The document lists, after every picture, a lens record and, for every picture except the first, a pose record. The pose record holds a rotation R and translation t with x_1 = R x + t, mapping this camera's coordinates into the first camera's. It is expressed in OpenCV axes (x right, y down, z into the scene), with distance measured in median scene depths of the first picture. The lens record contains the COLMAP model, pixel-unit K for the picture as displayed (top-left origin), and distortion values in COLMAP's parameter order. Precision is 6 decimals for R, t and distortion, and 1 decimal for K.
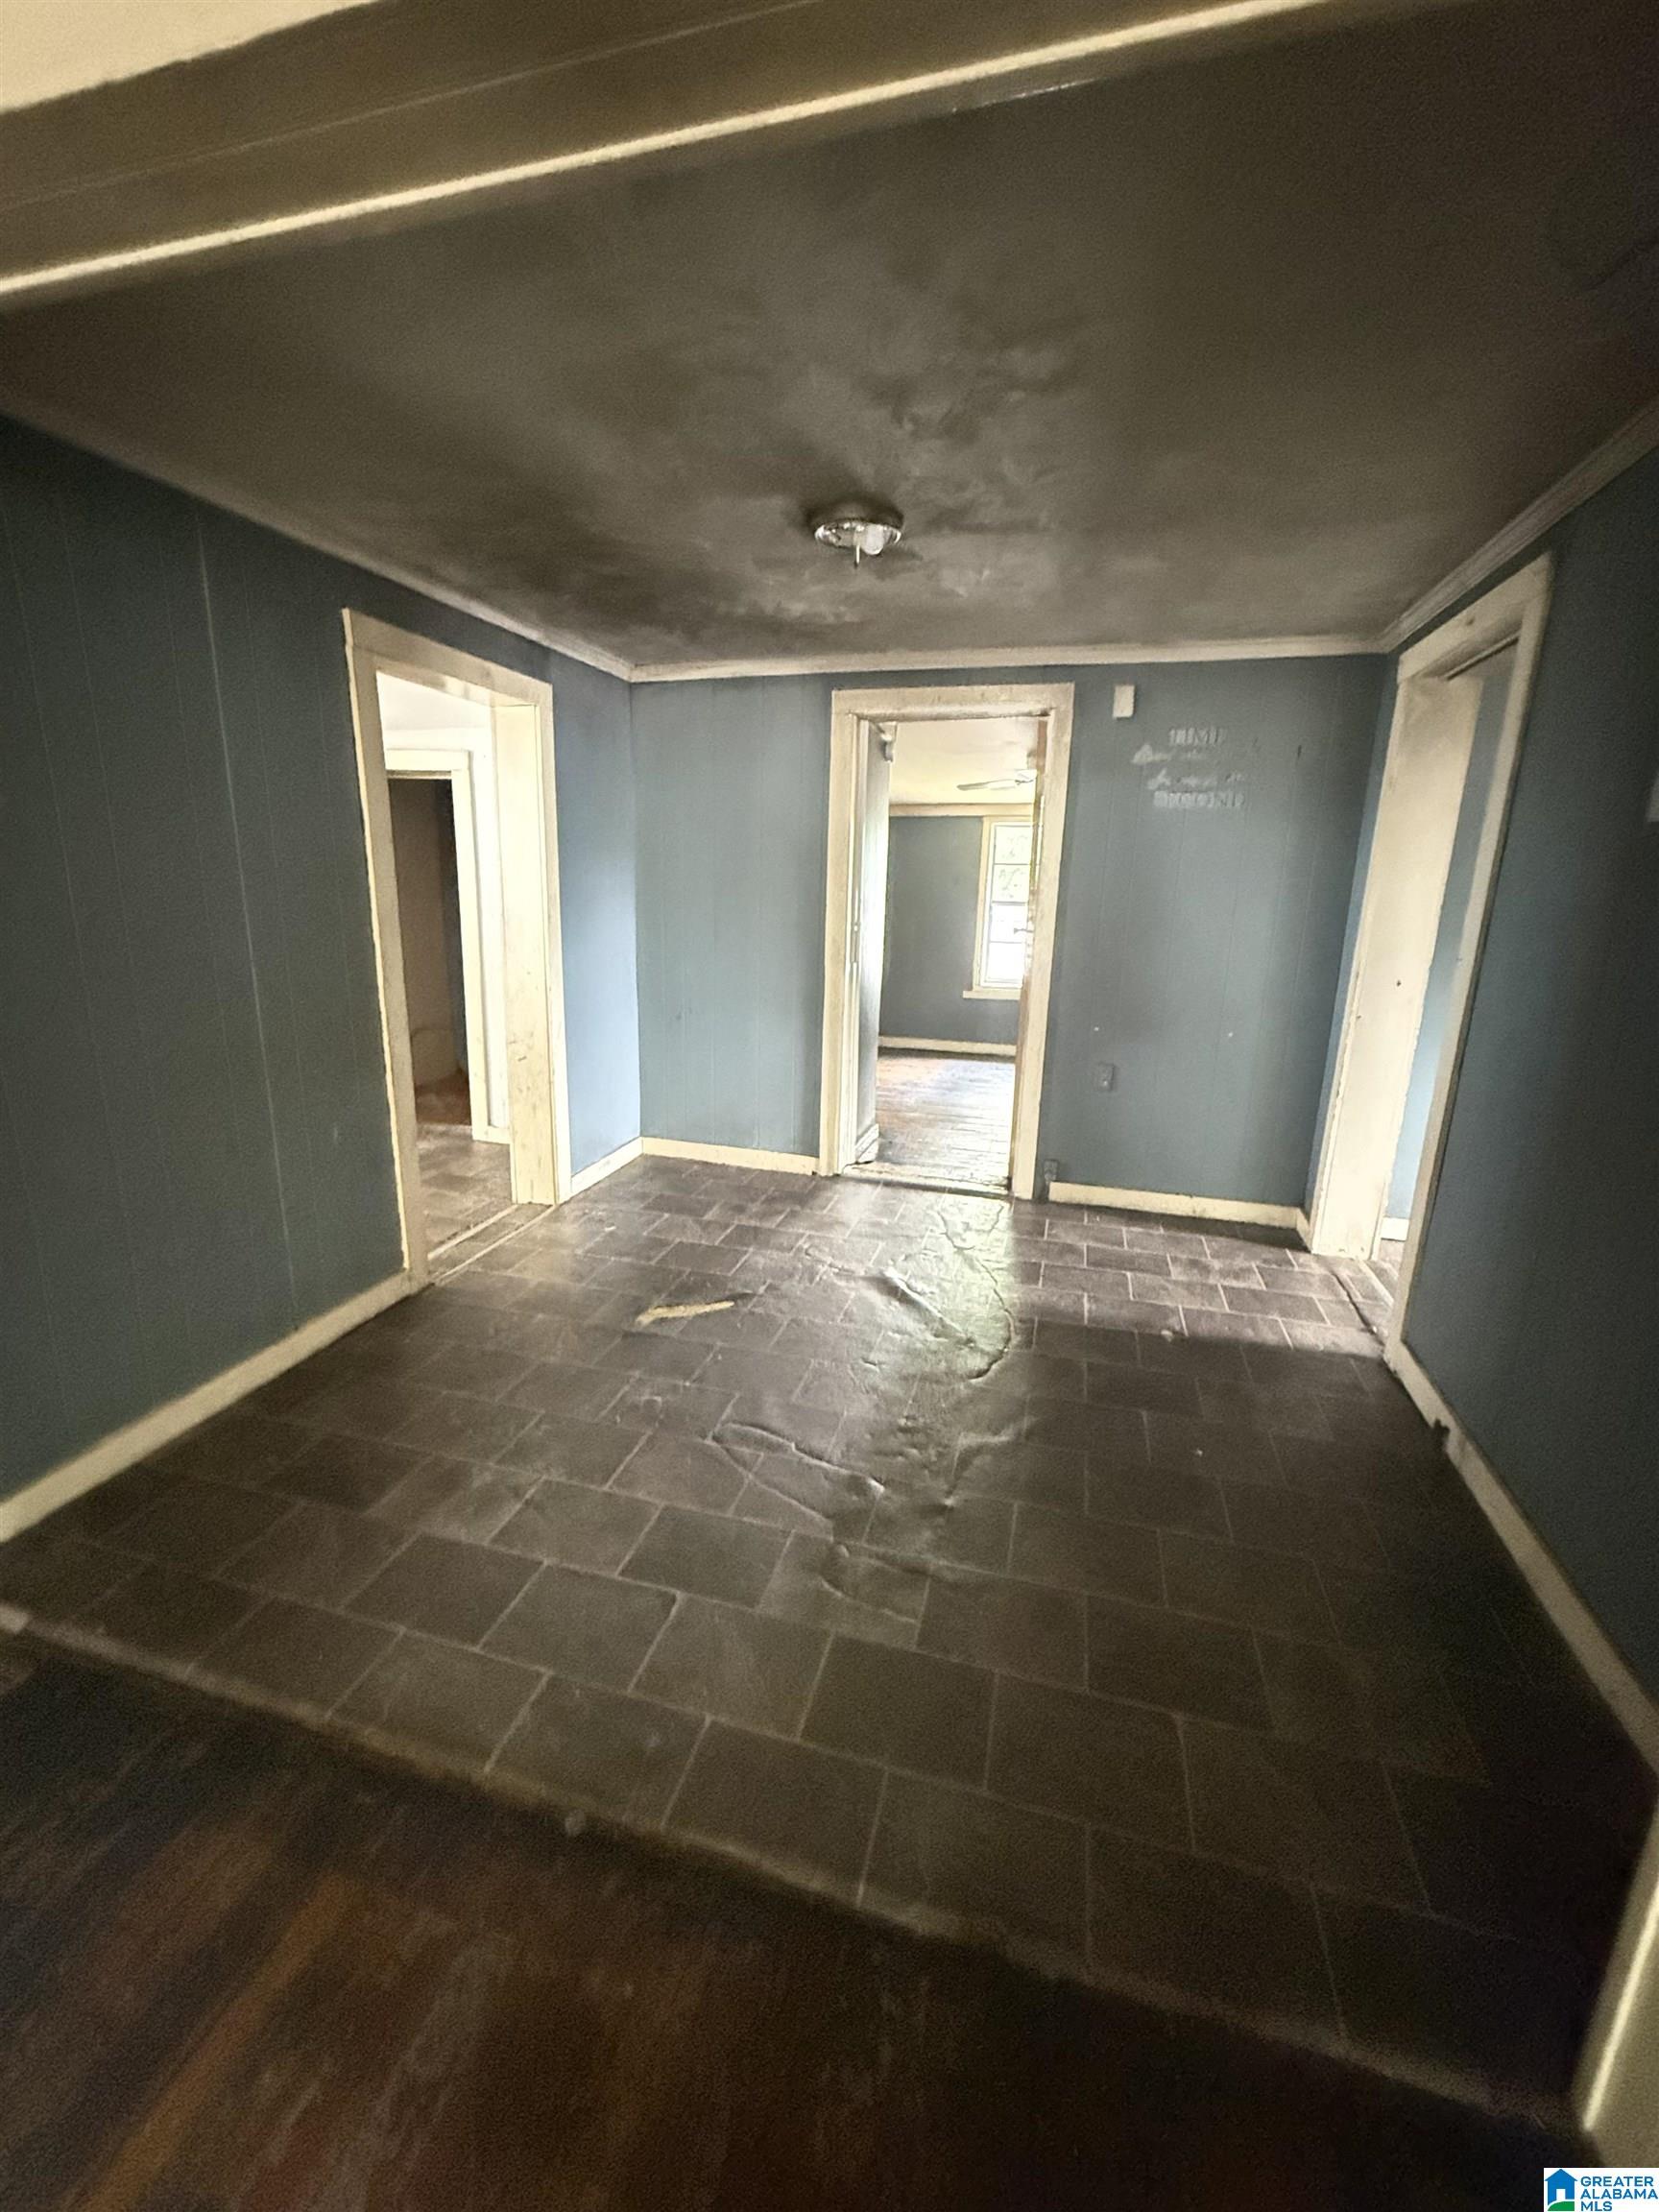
lens RADIAL K [[885.3, 0, 829.5], [0, 885.3, 1106.0], [0, 0, 1]] dist [-0.000740, -0.000274]
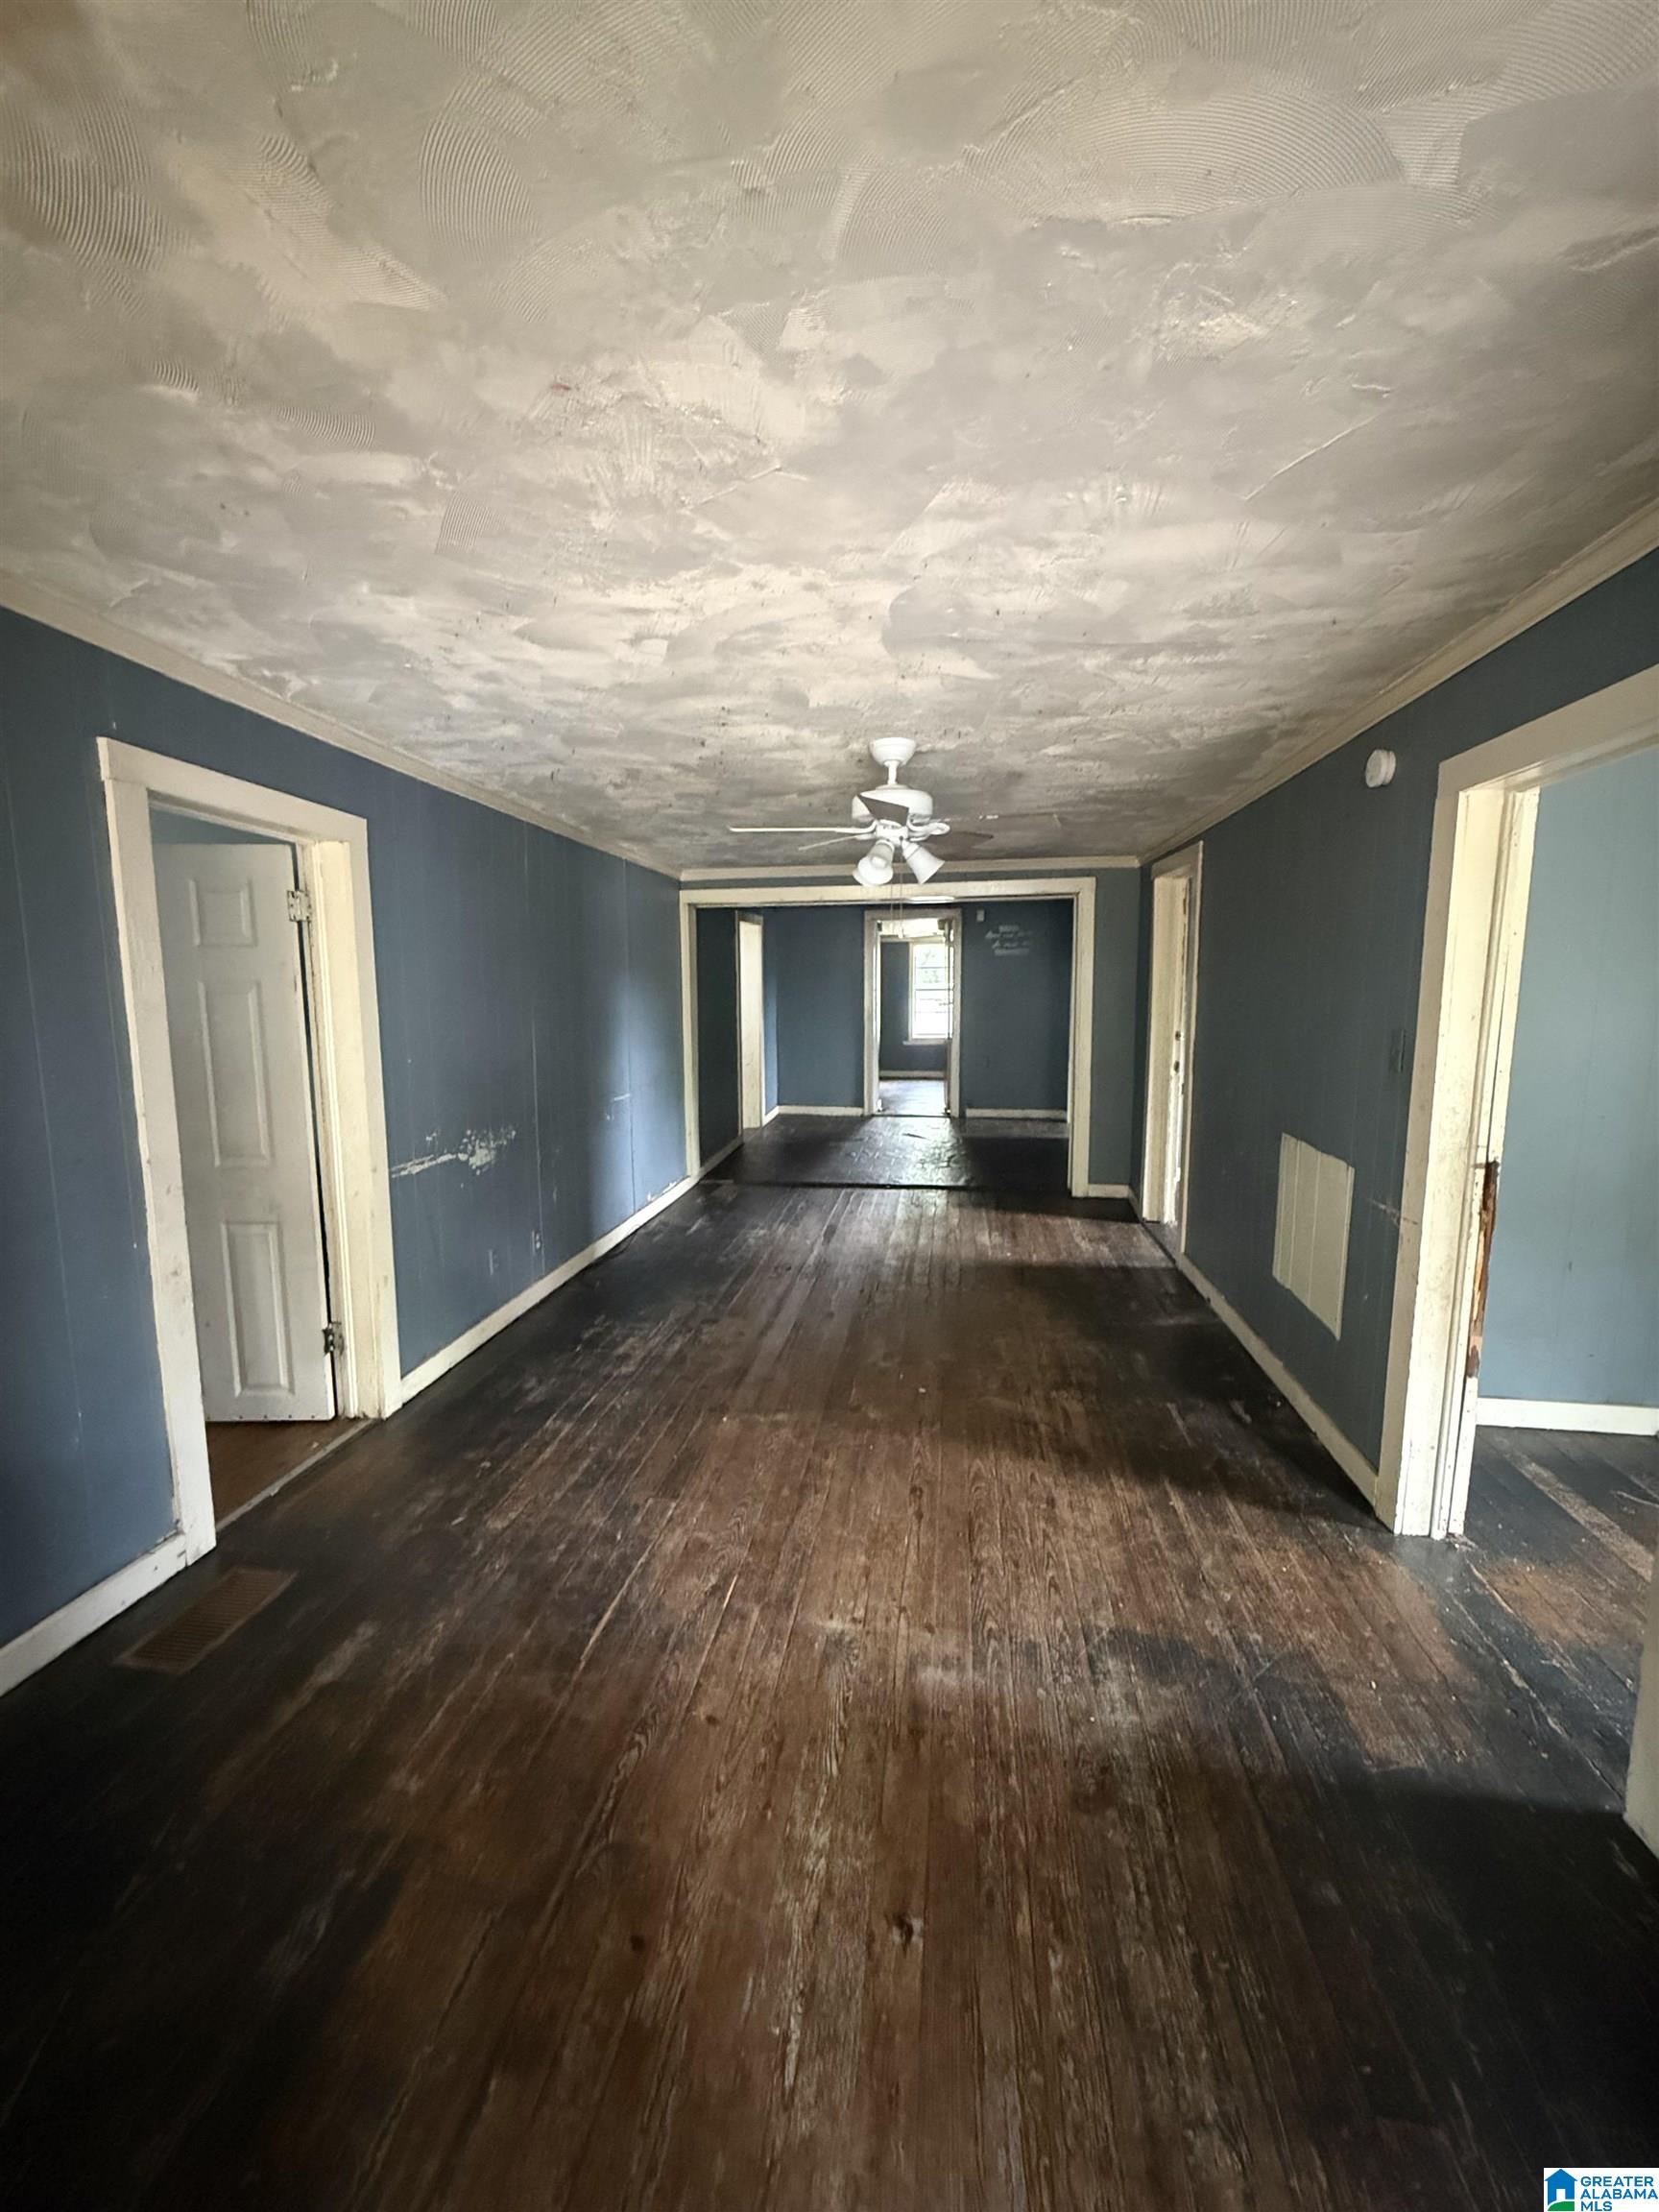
lens RADIAL K [[885.3, 0, 829.5], [0, 885.3, 1106.0], [0, 0, 1]] dist [-0.000740, -0.000274]
pose [[0.994541, -0.039235, 0.096694, -0.314920], [0.050405, 0.991977, -0.115932, 0.309527], [-0.091370, 0.120173, 0.988539, -1.206127]]
